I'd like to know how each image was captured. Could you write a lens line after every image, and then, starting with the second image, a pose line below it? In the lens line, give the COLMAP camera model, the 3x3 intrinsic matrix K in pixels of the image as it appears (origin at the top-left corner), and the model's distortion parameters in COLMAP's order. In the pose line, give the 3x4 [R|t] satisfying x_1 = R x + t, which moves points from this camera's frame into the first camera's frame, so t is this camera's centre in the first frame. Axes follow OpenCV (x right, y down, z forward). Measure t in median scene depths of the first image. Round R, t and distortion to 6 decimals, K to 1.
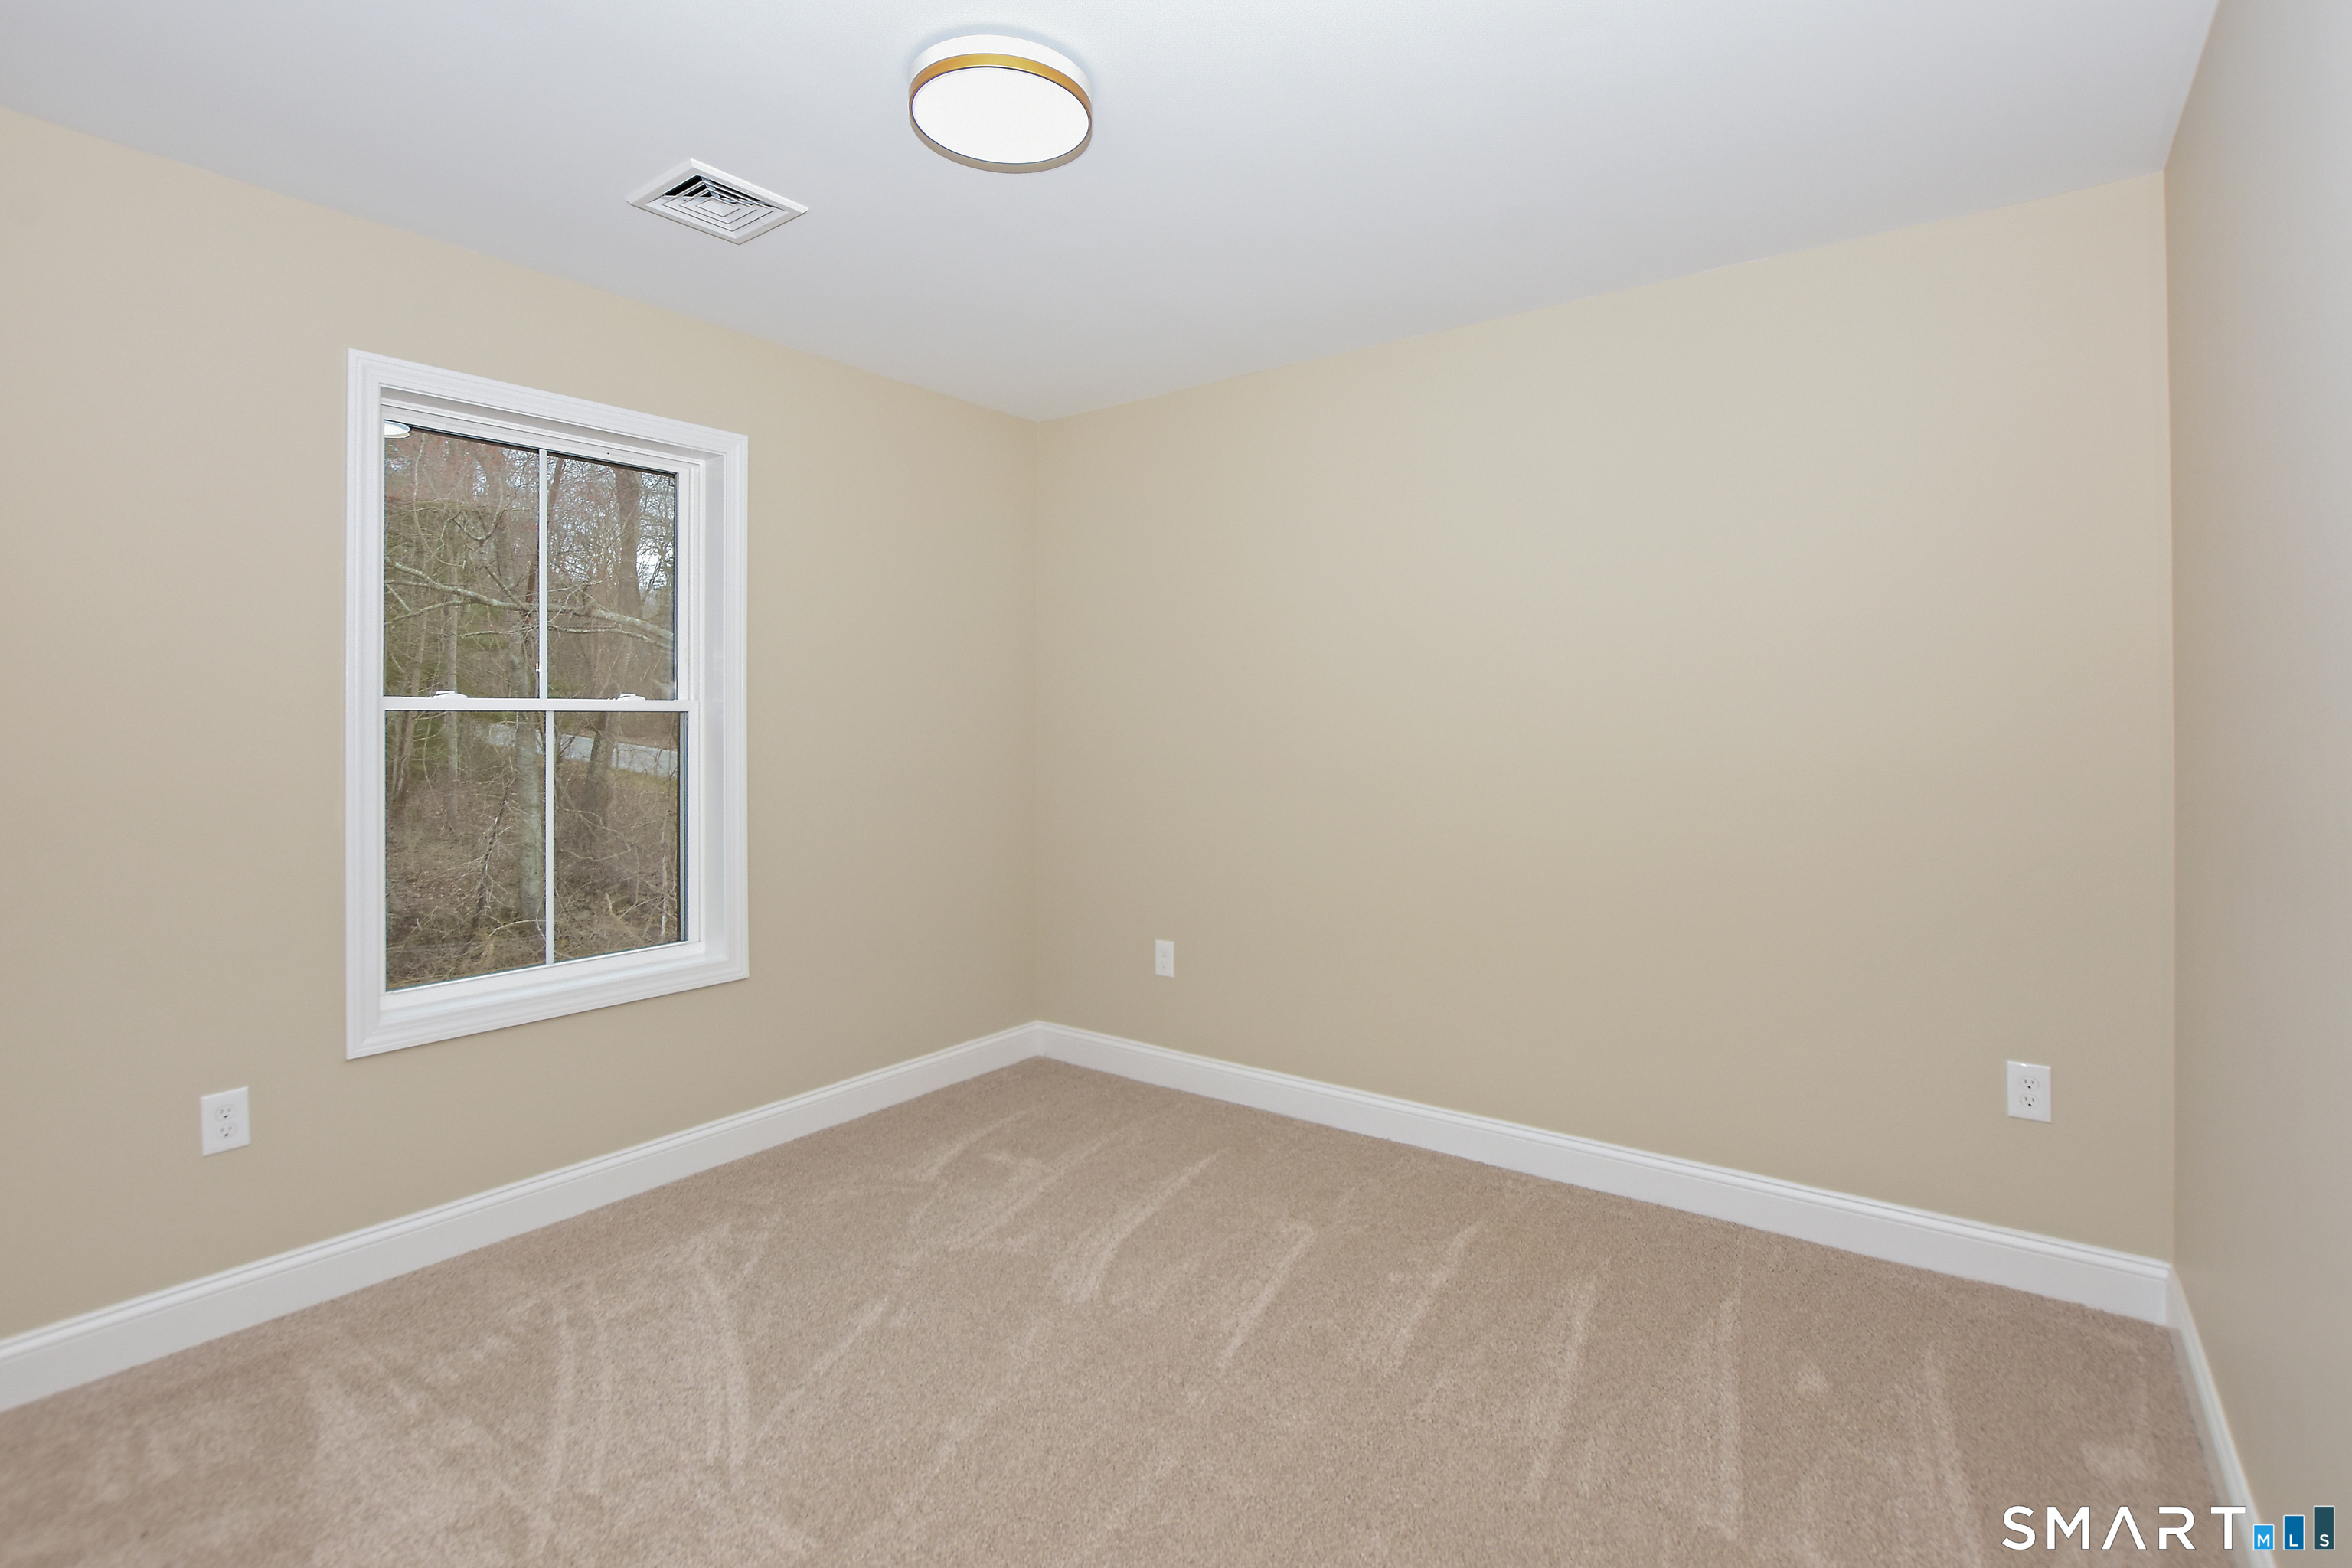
lens RADIAL K [[1226.7, 0, 1171.6], [0, 1226.7, 712.8], [0, 0, 1]] dist [-0.000415, 0.000089]
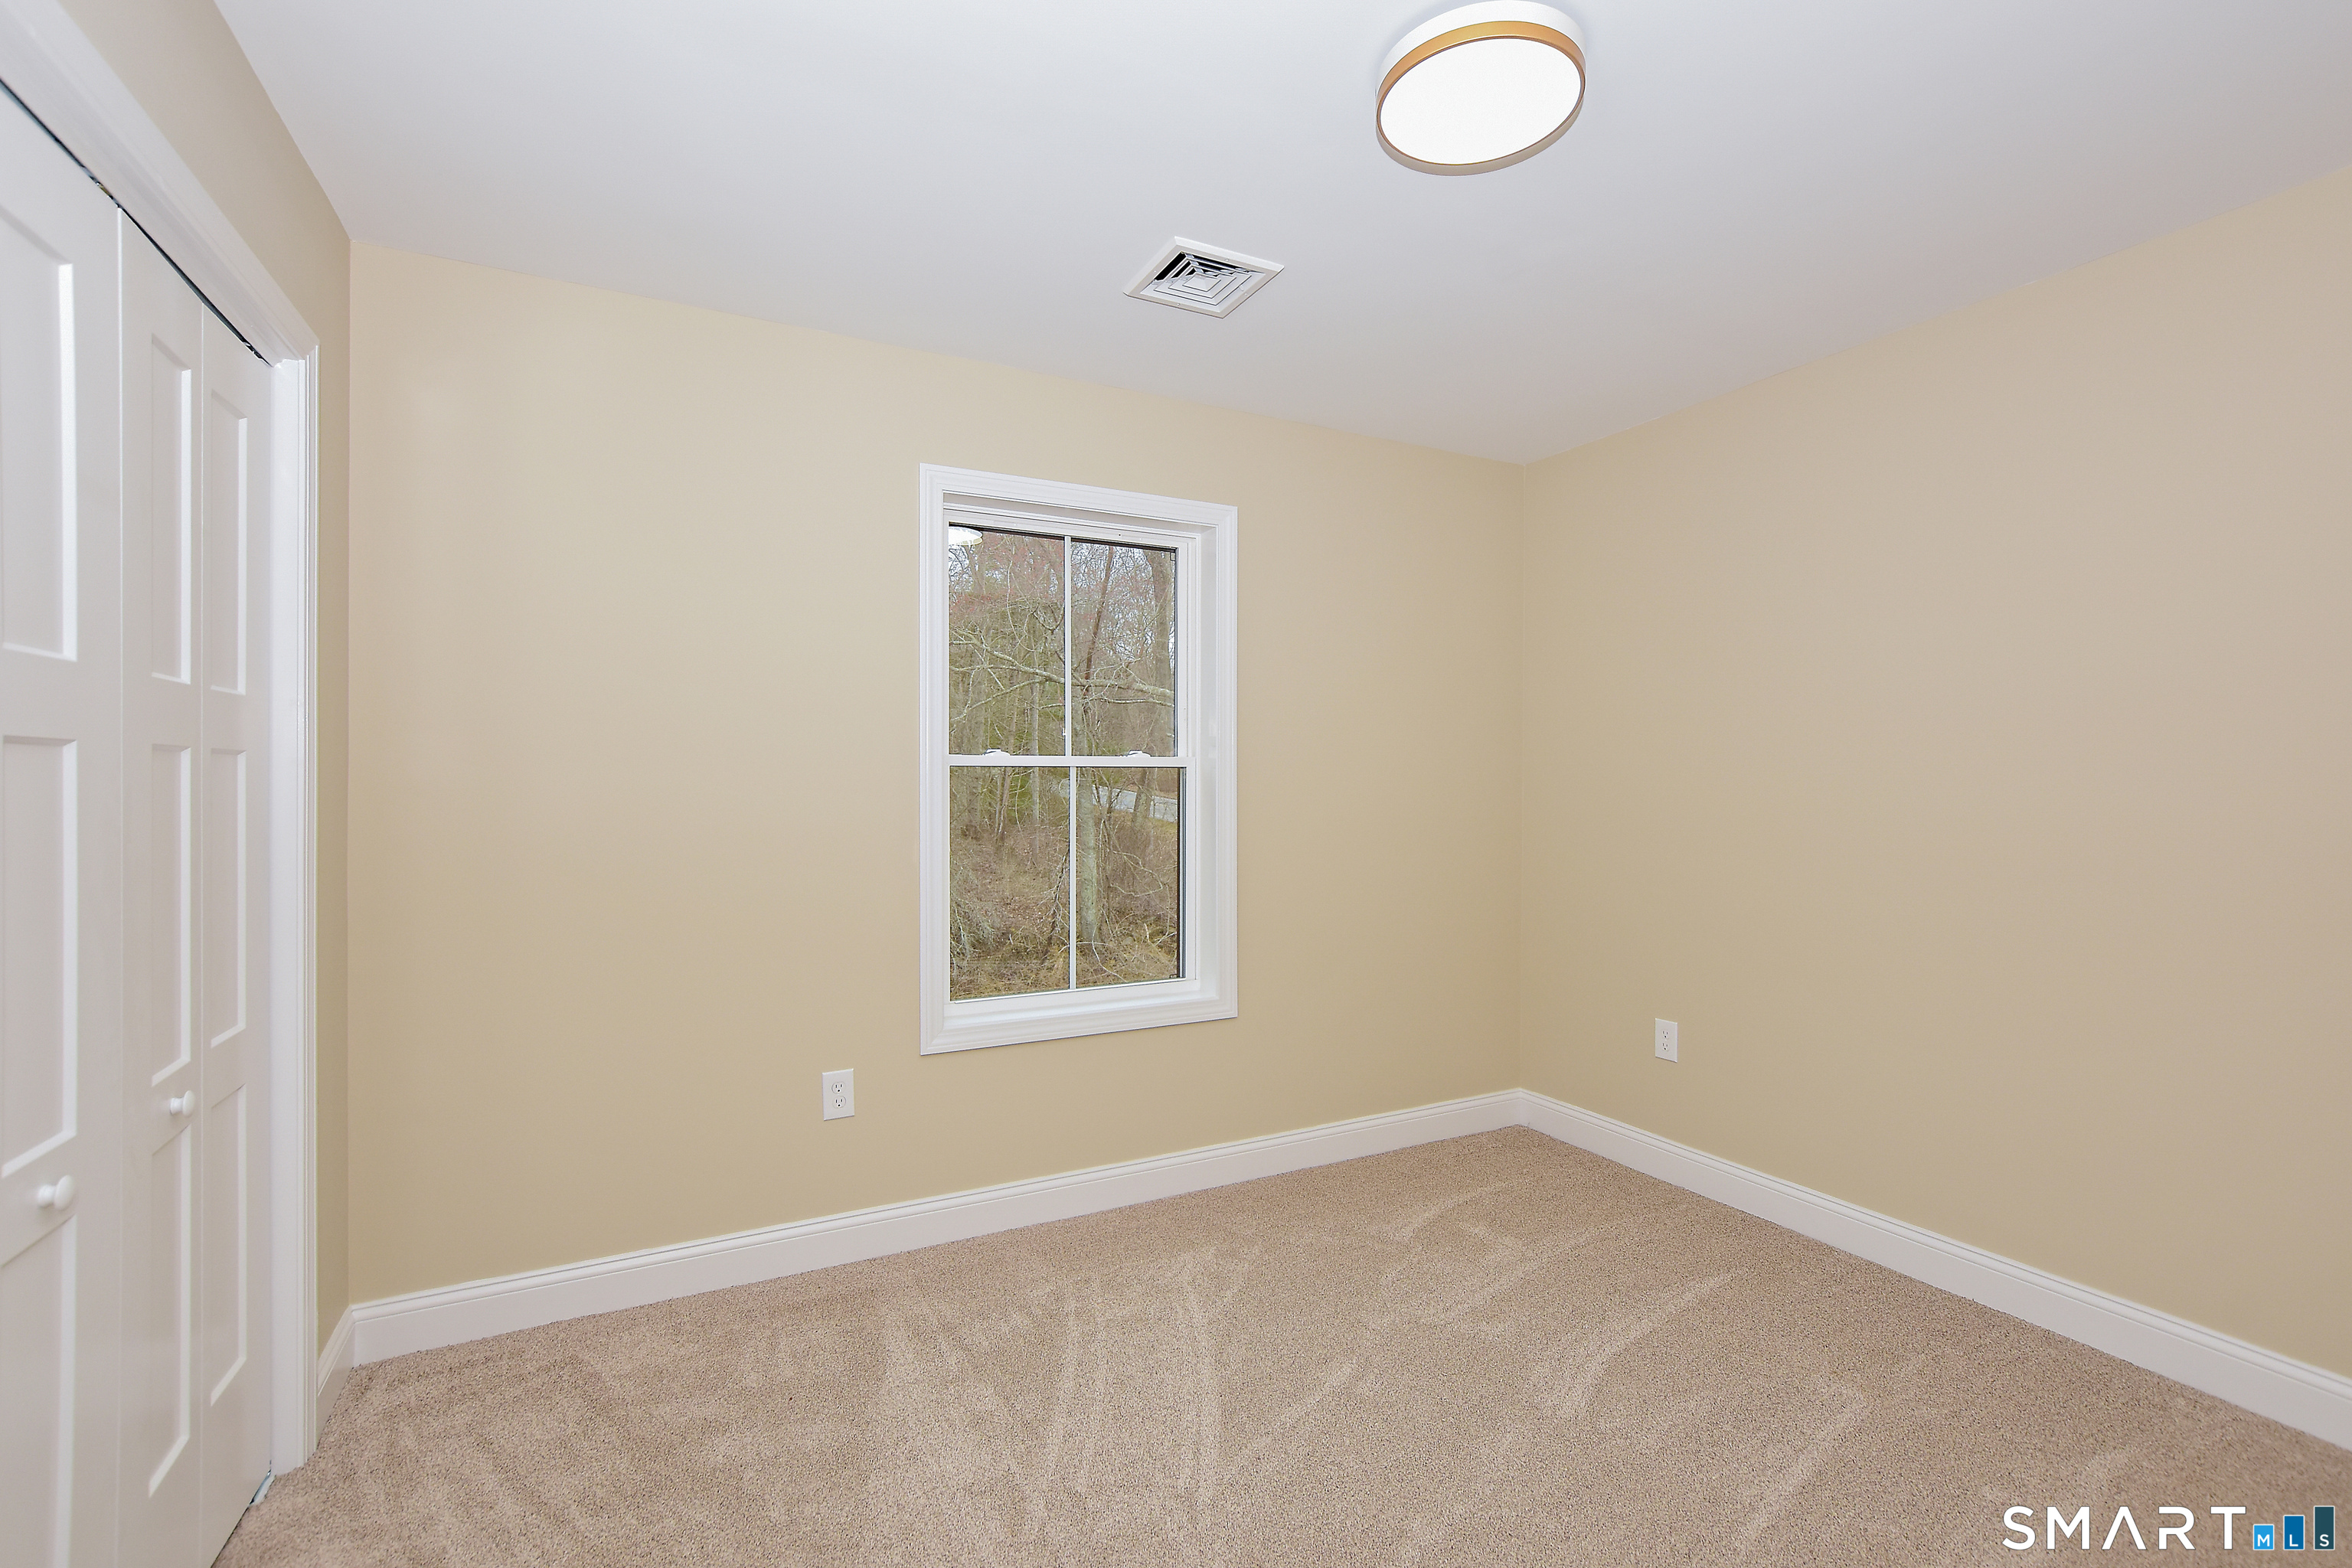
lens RADIAL K [[1064.9, 0, 1176.0], [0, 1064.9, 784.0], [0, 0, 1]] dist [-0.000566, 0.001003]
pose [[0.907482, 0.006418, -0.420042, -0.006124], [-0.002822, 0.999954, 0.009181, 0.006364], [0.420082, -0.007147, 0.907458, 0.162589]]
